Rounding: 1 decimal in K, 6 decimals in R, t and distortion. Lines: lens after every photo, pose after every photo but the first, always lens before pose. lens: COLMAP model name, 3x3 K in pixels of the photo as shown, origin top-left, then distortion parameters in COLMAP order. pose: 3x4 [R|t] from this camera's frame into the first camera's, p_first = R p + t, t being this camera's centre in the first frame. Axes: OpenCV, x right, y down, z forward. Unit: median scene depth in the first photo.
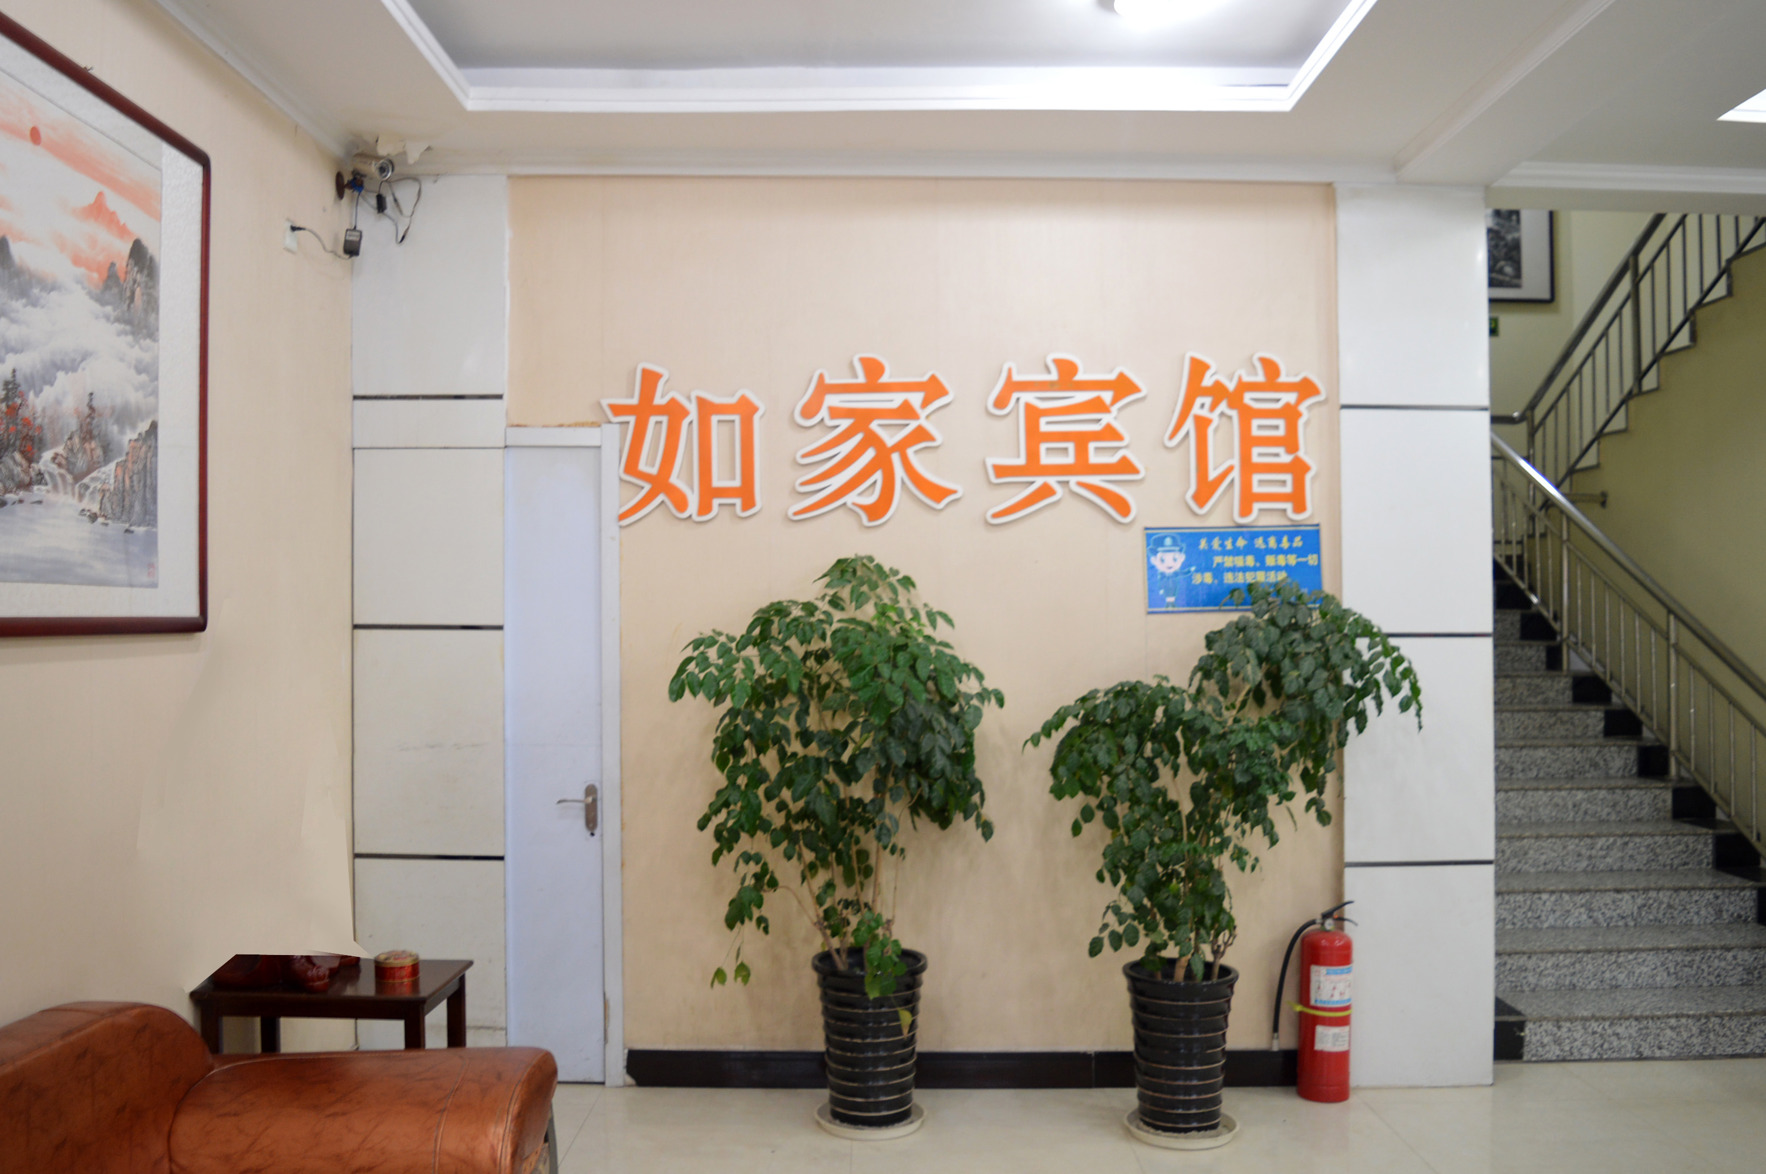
lens RADIAL K [[1396.5, 0, 881.5], [0, 1396.5, 591.7], [0, 0, 1]] dist [-0.015534, -0.003716]
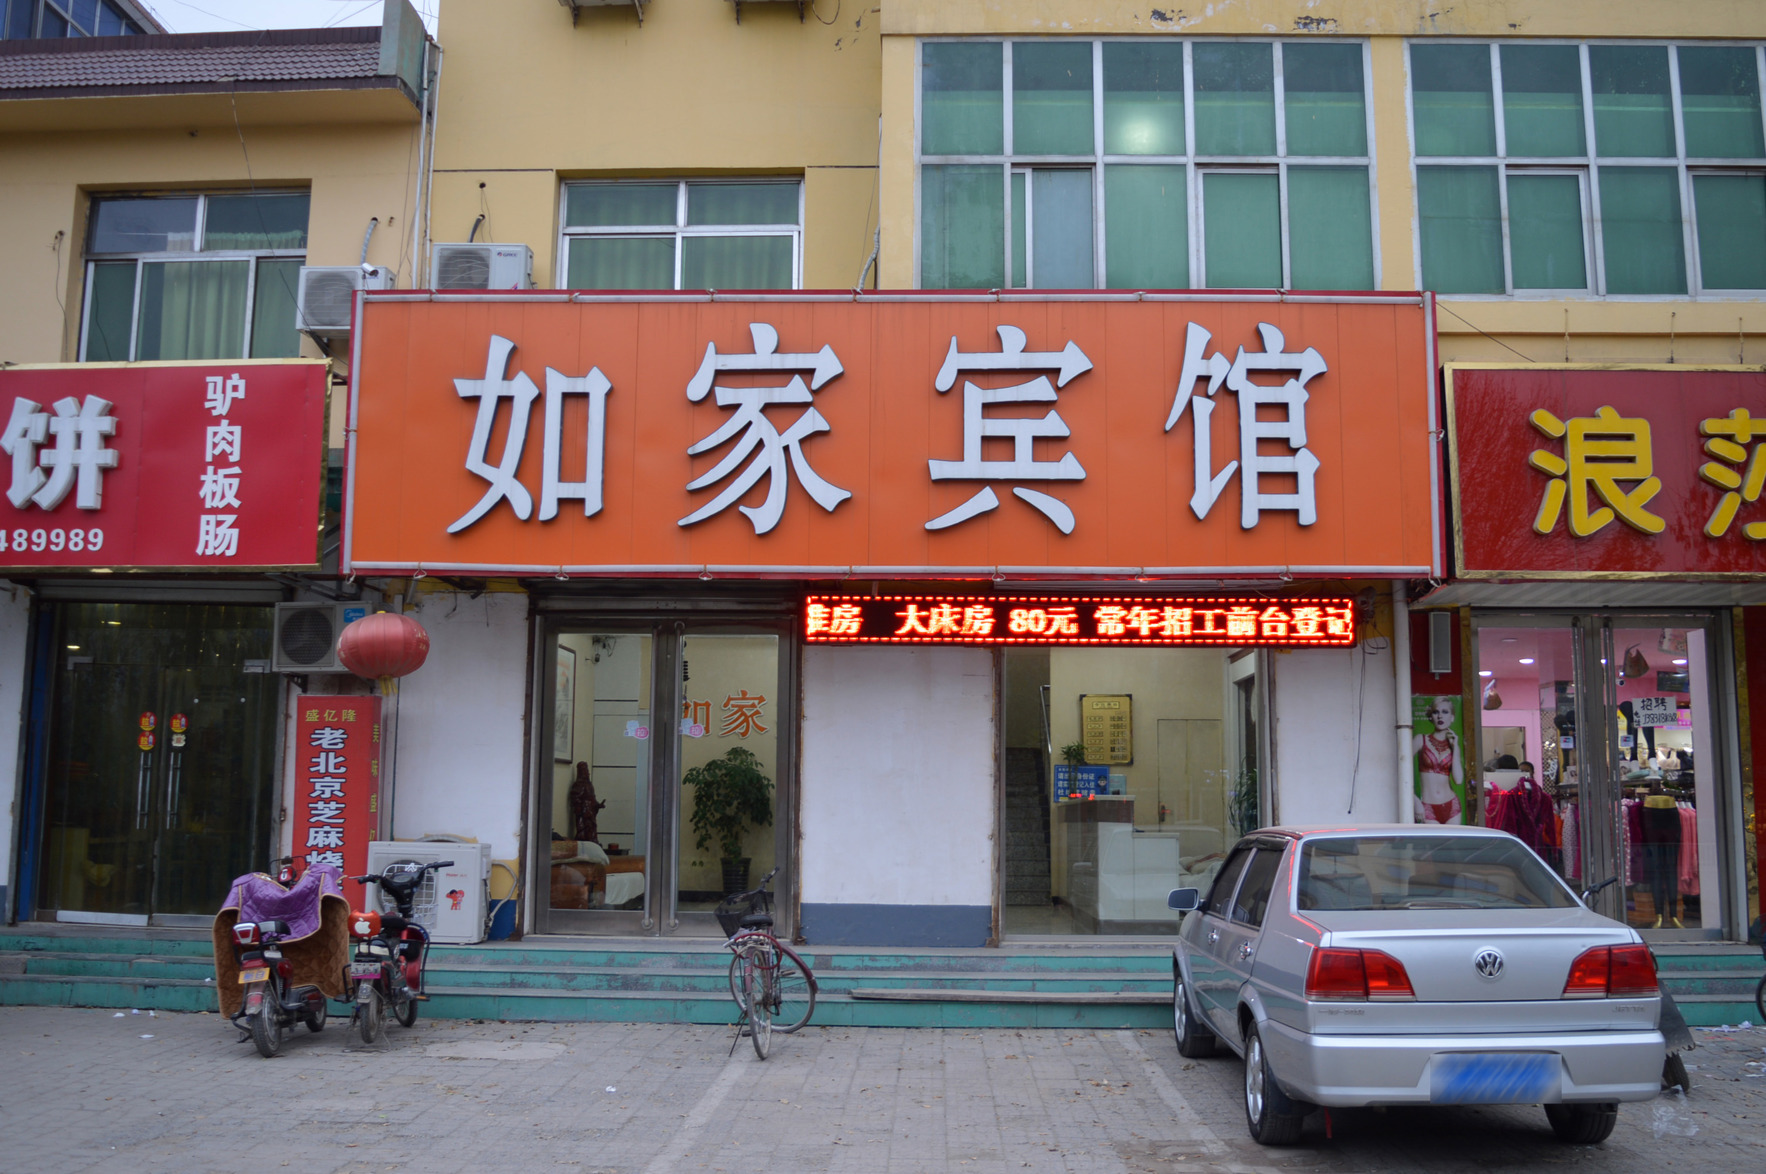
lens RADIAL K [[1643.1, 0, 887.4], [0, 1643.1, 584.5], [0, 0, 1]] dist [0.016798, 0.000000]
pose [[0.999183, 0.001758, -0.040382, 0.542175], [-0.007512, 0.989724, -0.142791, 0.161417], [0.039716, 0.142978, 0.988929, -3.228730]]
